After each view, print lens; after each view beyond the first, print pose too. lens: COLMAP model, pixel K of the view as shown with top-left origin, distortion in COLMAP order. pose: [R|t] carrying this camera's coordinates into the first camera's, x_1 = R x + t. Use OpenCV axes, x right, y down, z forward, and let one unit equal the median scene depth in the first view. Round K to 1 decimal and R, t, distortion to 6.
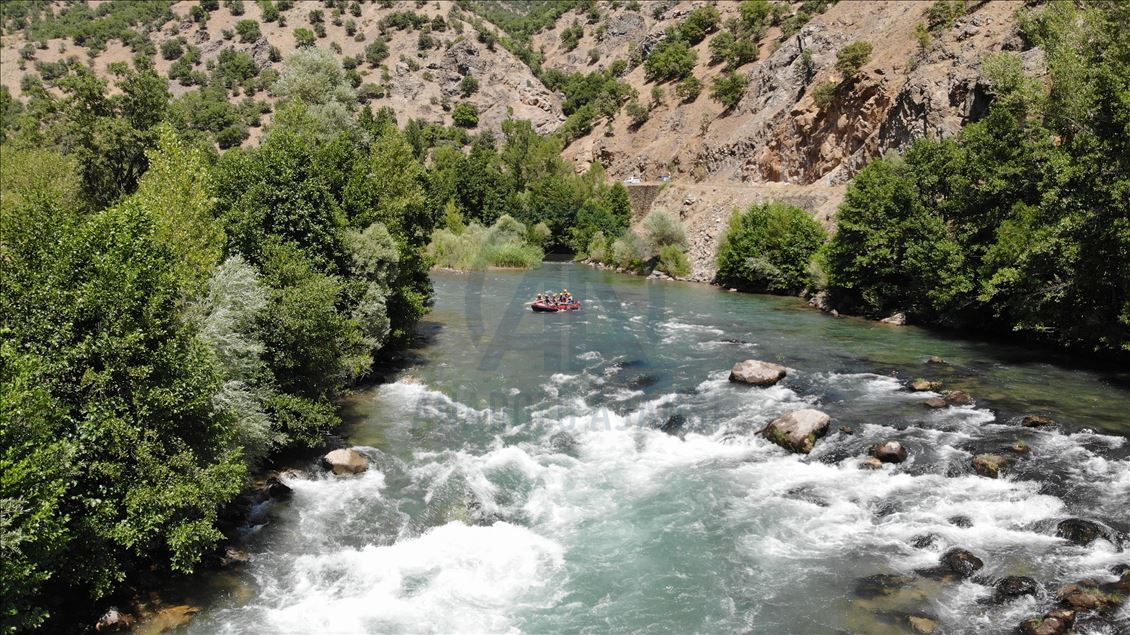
lens RADIAL K [[866.6, 0, 565.0], [0, 866.6, 317.5], [0, 0, 1]] dist [0.256756, -0.648620]
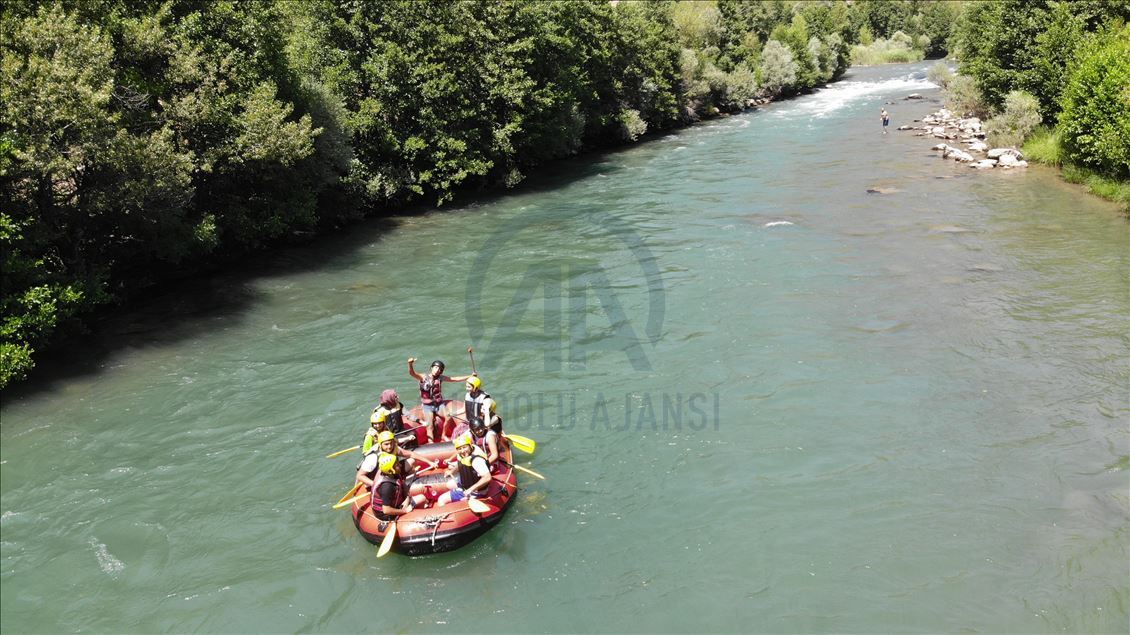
lens RADIAL K [[866.6, 0, 565.0], [0, 866.6, 317.5], [0, 0, 1]] dist [0.256756, -0.648620]
pose [[0.898375, 0.046265, -0.436787, 0.113811], [0.029423, 0.985865, 0.164939, 0.109275], [0.438244, -0.161028, 0.884315, -0.763396]]
